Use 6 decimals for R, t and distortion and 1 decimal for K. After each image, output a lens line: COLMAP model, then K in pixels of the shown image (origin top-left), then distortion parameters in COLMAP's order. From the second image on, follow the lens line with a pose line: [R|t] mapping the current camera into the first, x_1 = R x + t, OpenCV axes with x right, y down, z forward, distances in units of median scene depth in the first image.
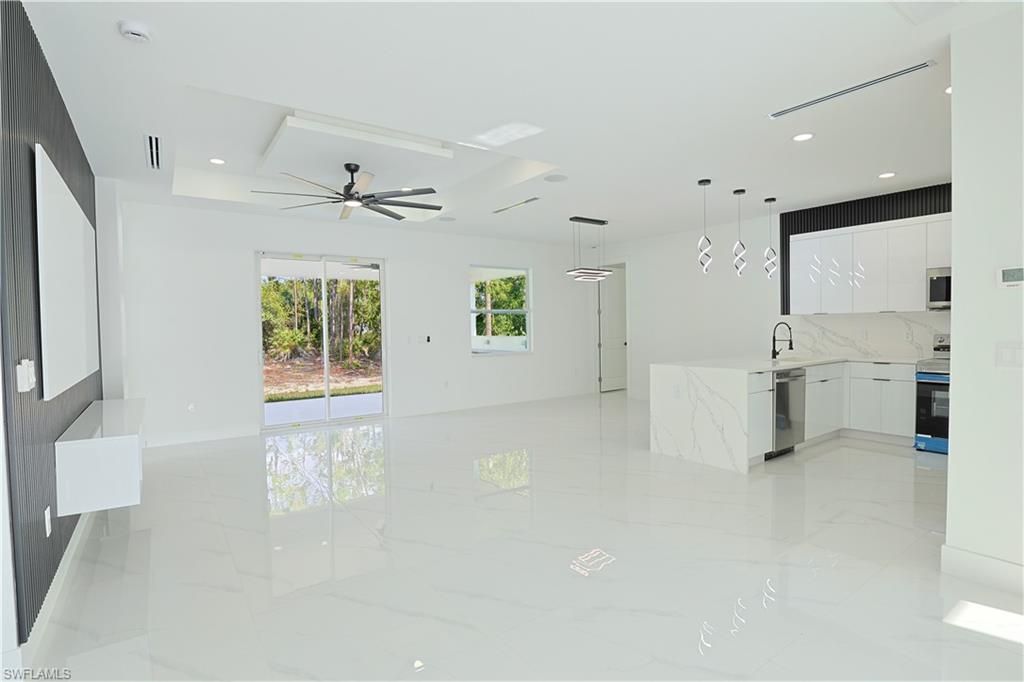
lens RADIAL K [[491.8, 0, 516.7], [0, 491.8, 342.3], [0, 0, 1]] dist [-0.038909, -0.000091]
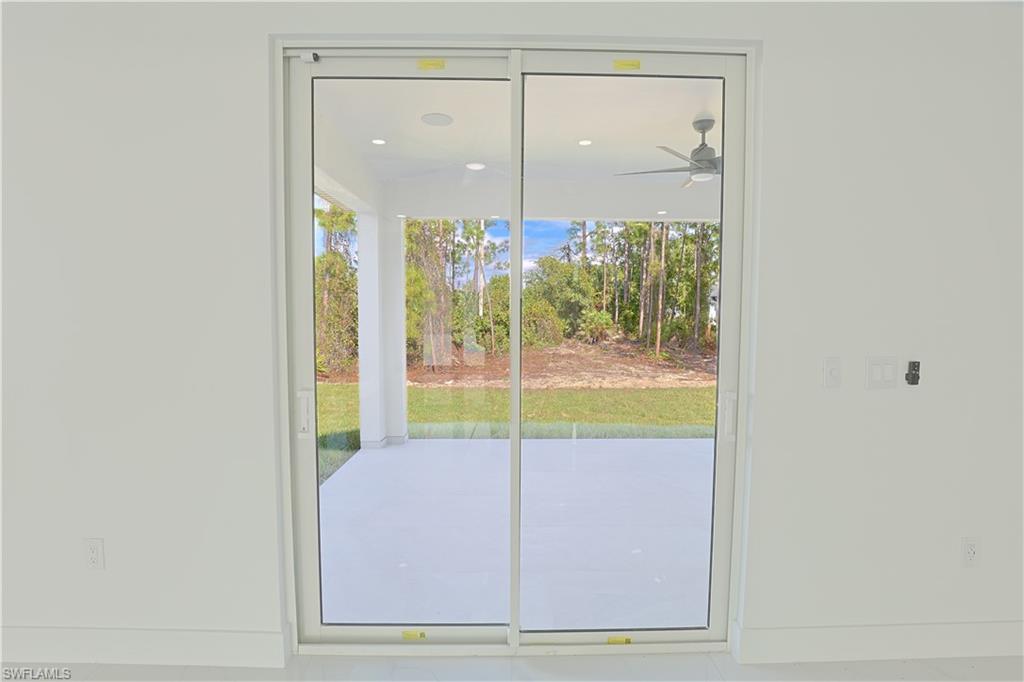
lens RADIAL K [[491.8, 0, 516.7], [0, 491.8, 342.3], [0, 0, 1]] dist [-0.038909, -0.000091]
pose [[0.814497, 0.056807, -0.577381, -0.038741], [-0.036396, 0.998238, 0.046872, -0.004861], [0.579026, -0.017163, 0.815129, 0.131592]]
